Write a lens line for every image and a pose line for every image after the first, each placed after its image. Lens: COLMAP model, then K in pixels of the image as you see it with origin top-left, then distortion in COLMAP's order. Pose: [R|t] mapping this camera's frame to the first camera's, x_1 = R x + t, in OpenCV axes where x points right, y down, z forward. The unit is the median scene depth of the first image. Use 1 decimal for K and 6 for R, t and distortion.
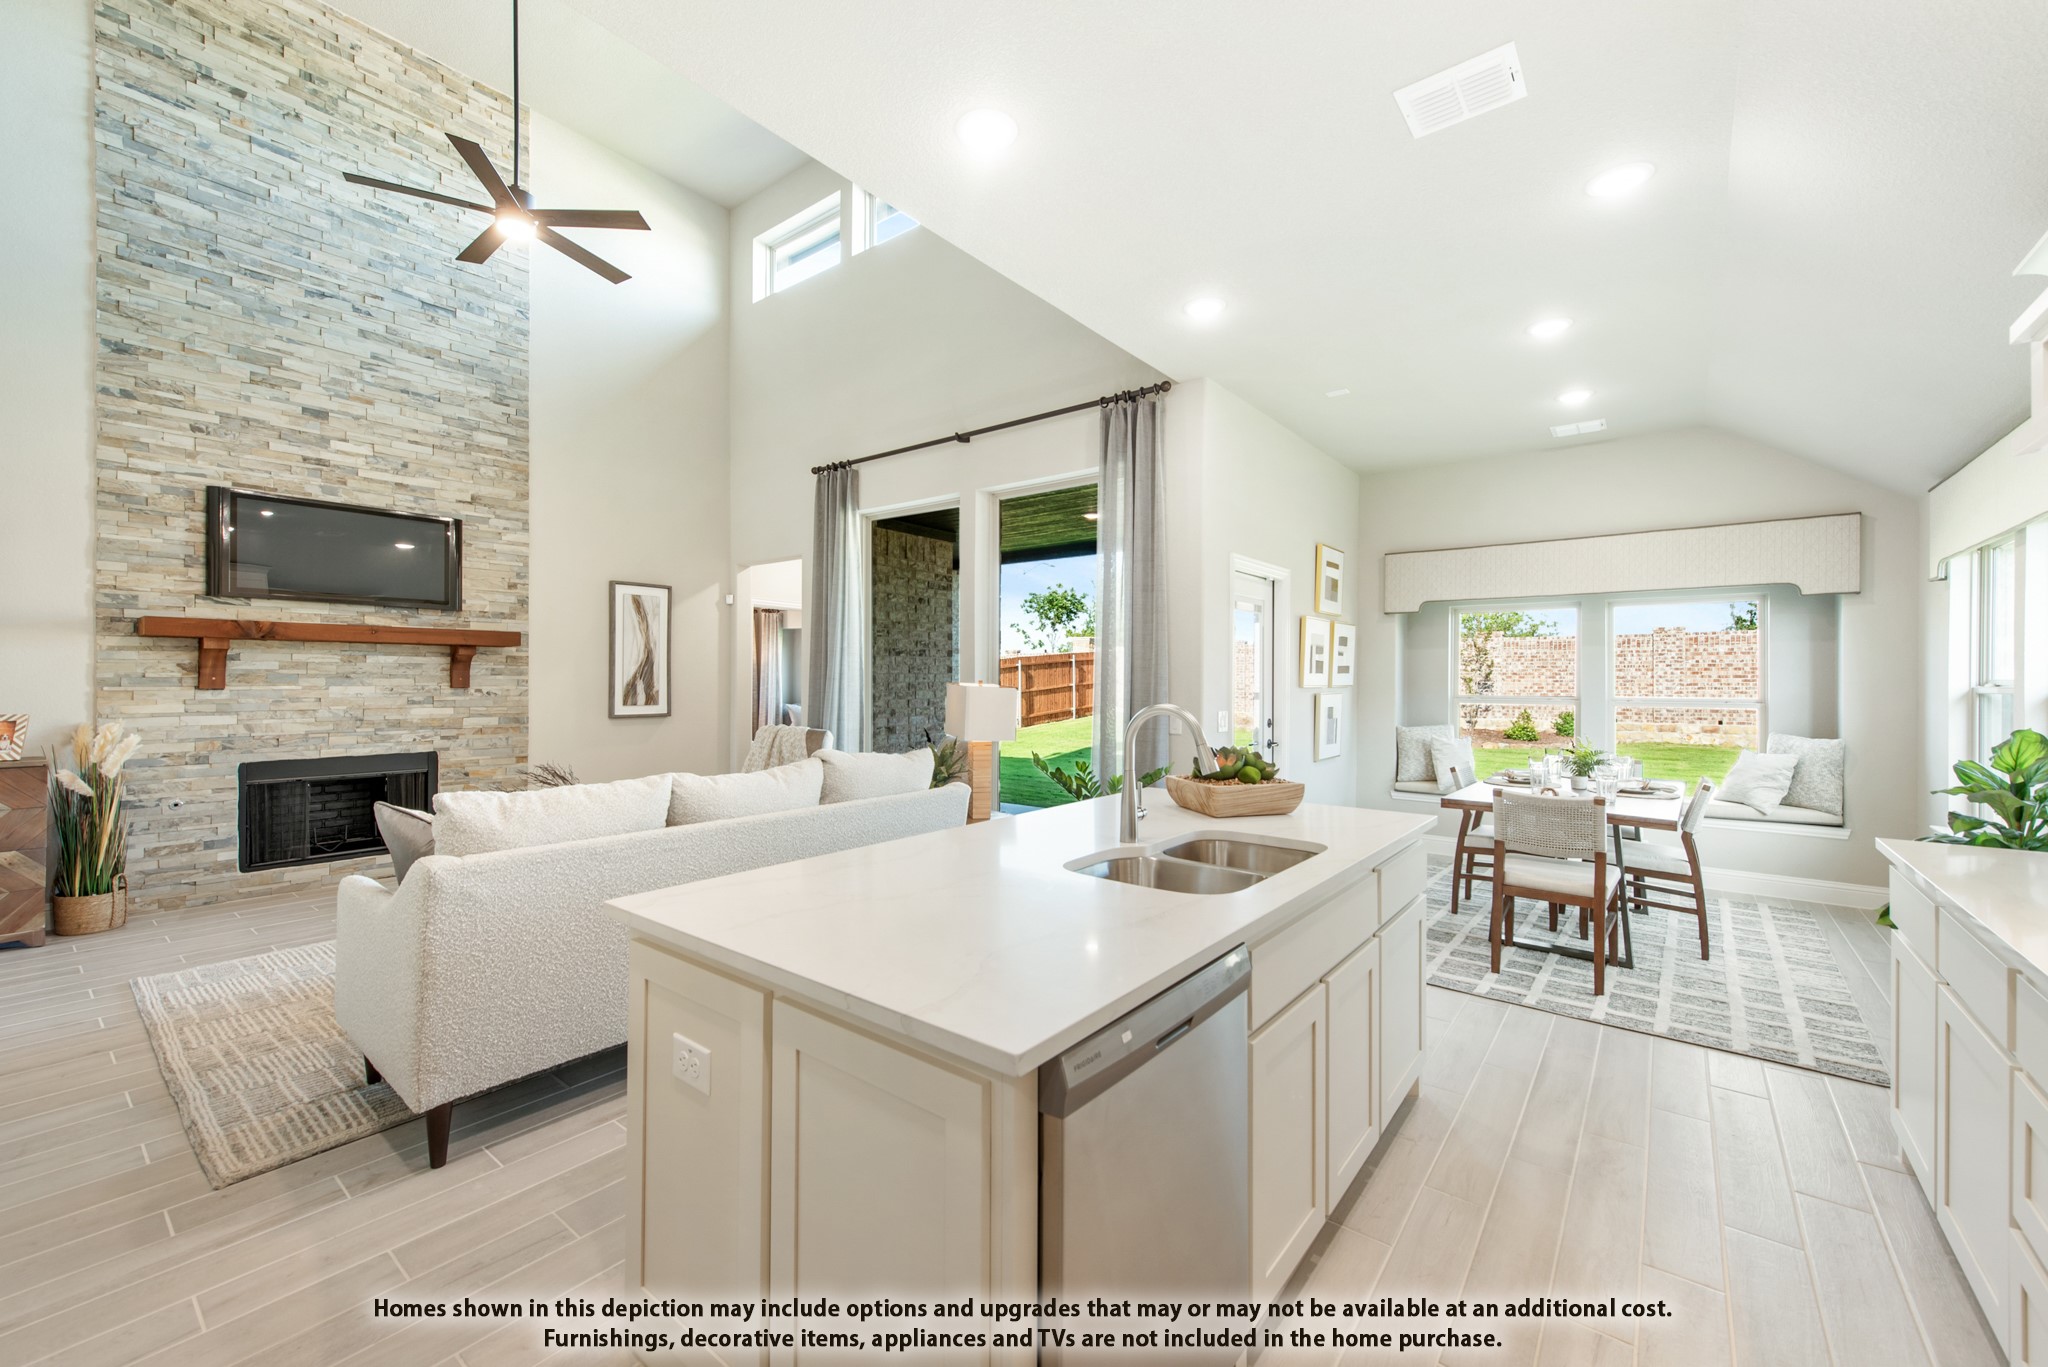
lens RADIAL K [[817.5, 0, 1017.9], [0, 817.5, 680.3], [0, 0, 1]] dist [0.015453, -0.005222]
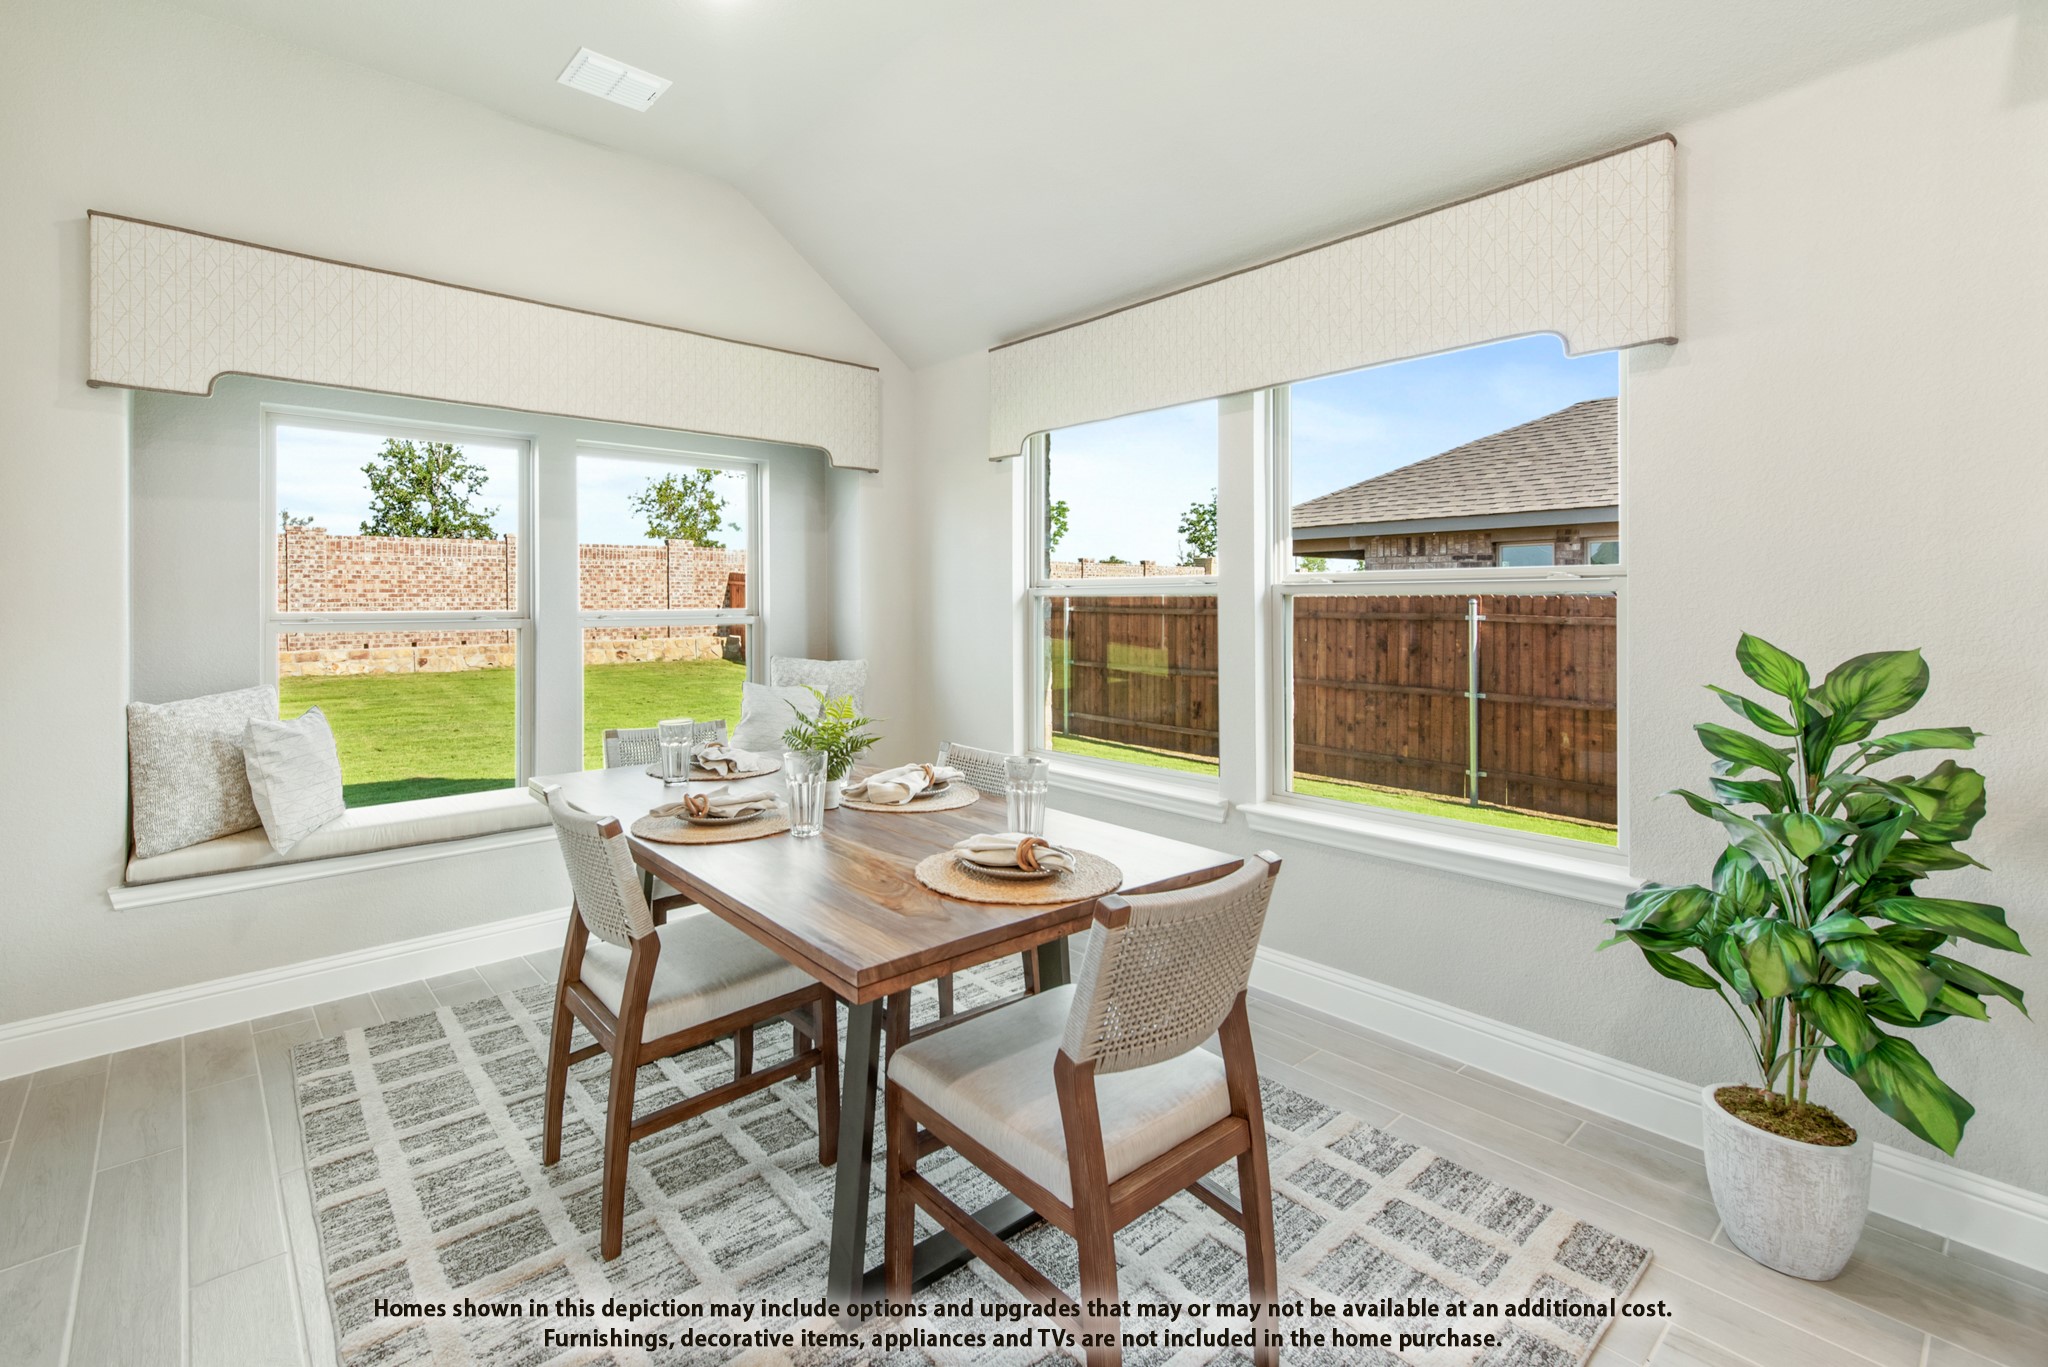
lens RADIAL K [[918.3, 0, 971.0], [0, 918.3, 597.7], [0, 0, 1]] dist [0.019122, -0.006641]
pose [[0.191542, -0.001984, 0.981482, 0.158784], [0.004048, 0.999991, 0.001232, 0.012145], [-0.981476, 0.003737, 0.191549, 0.663587]]
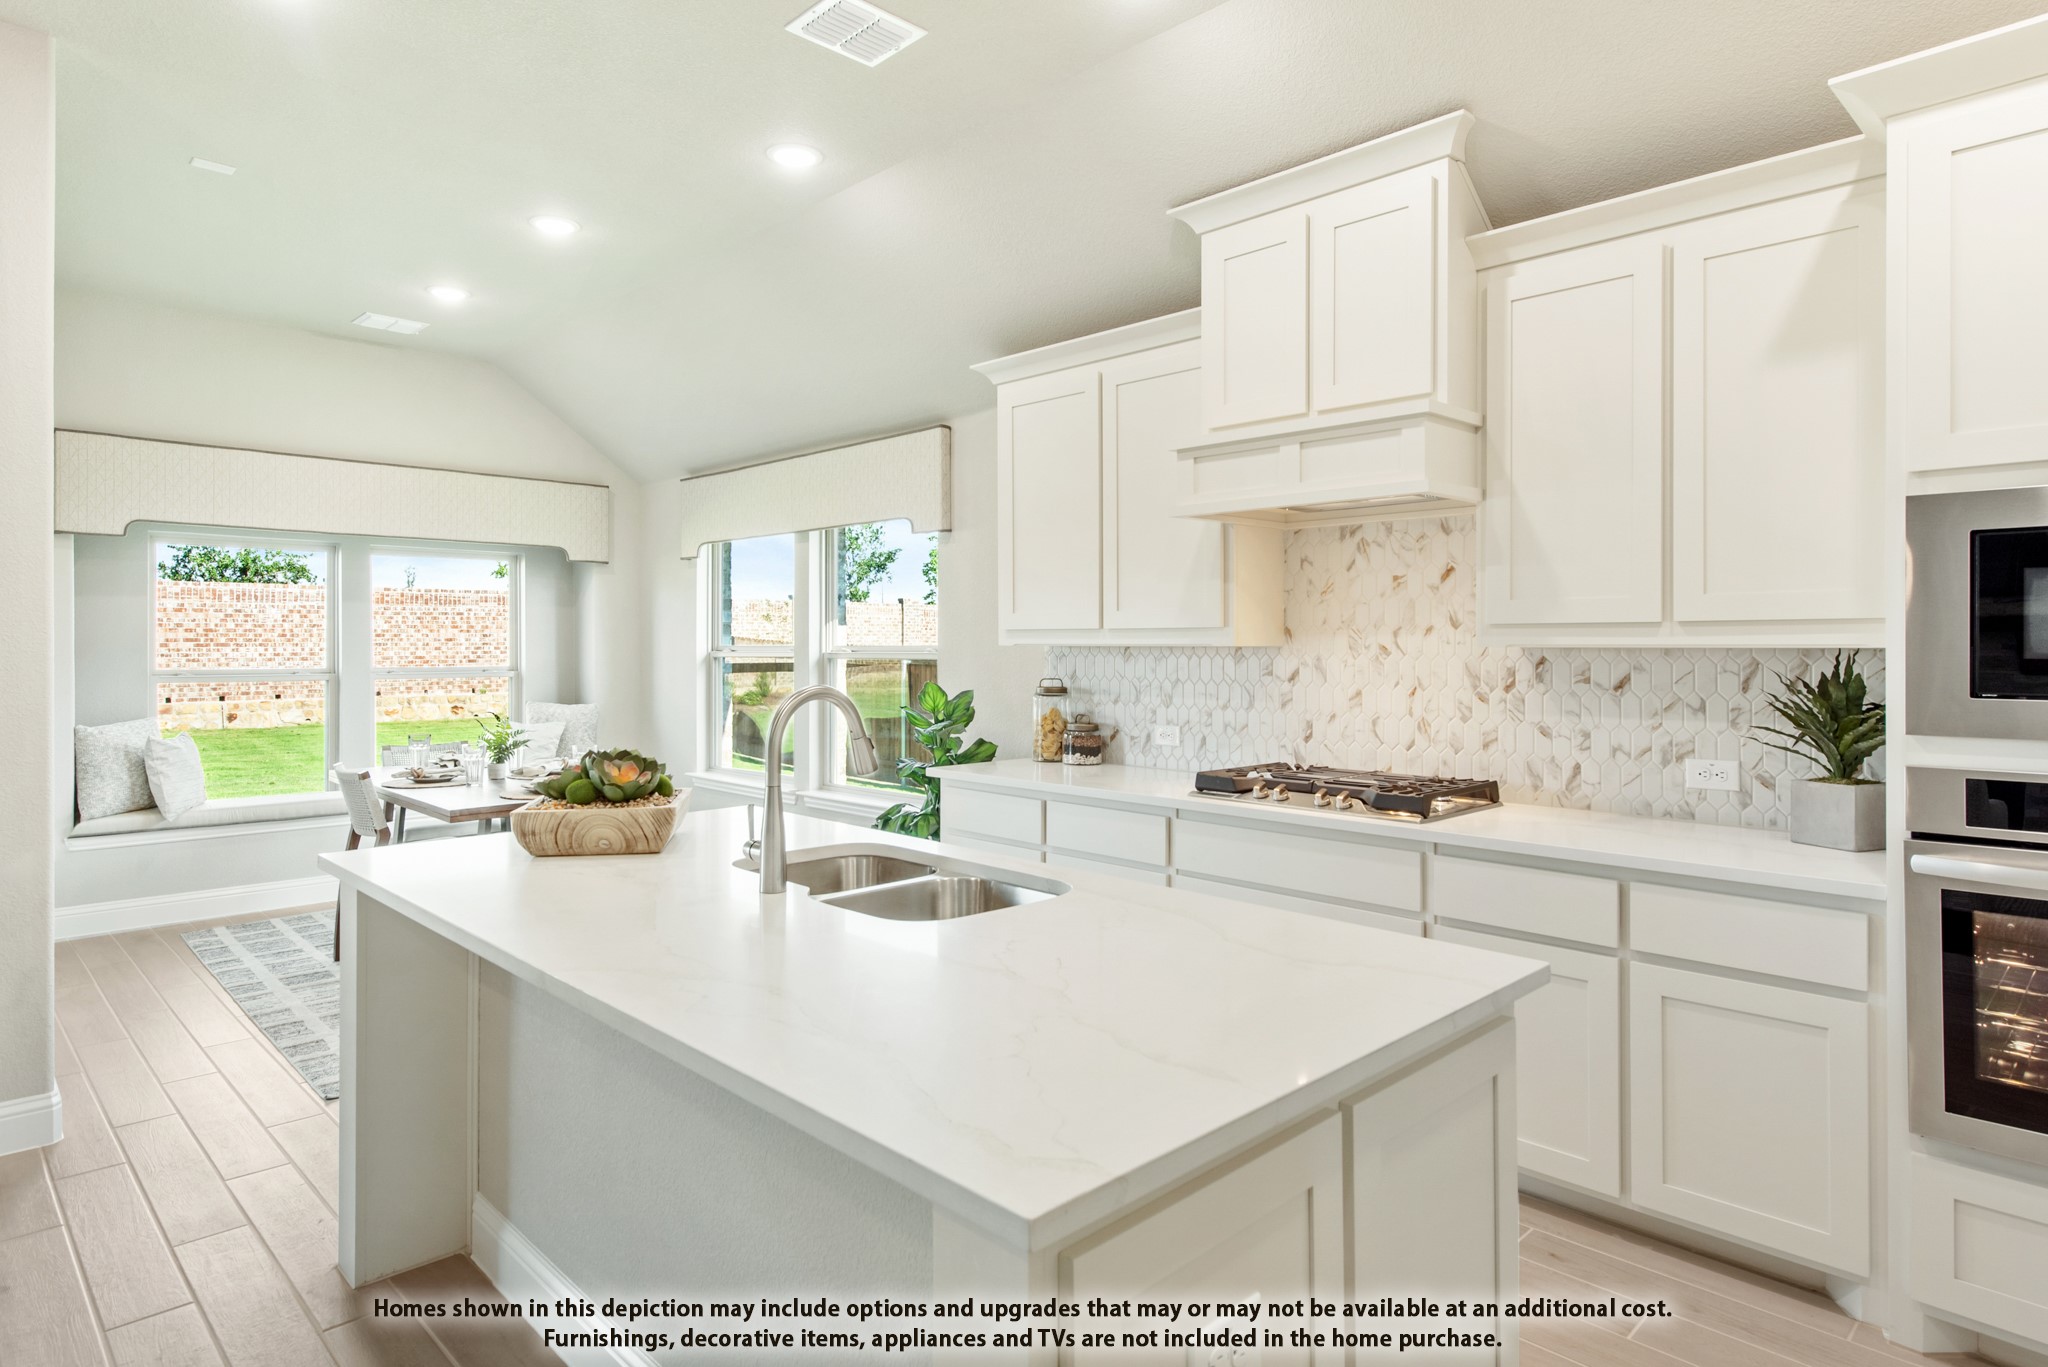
lens RADIAL K [[1138.5, 0, 995.4], [0, 1138.5, 645.6], [0, 0, 1]] dist [0.018937, -0.002566]
pose [[0.132925, -0.003129, 0.991121, -0.314168], [0.001382, 0.999995, 0.002972, -0.004077], [-0.991125, 0.000975, 0.132928, 0.283287]]
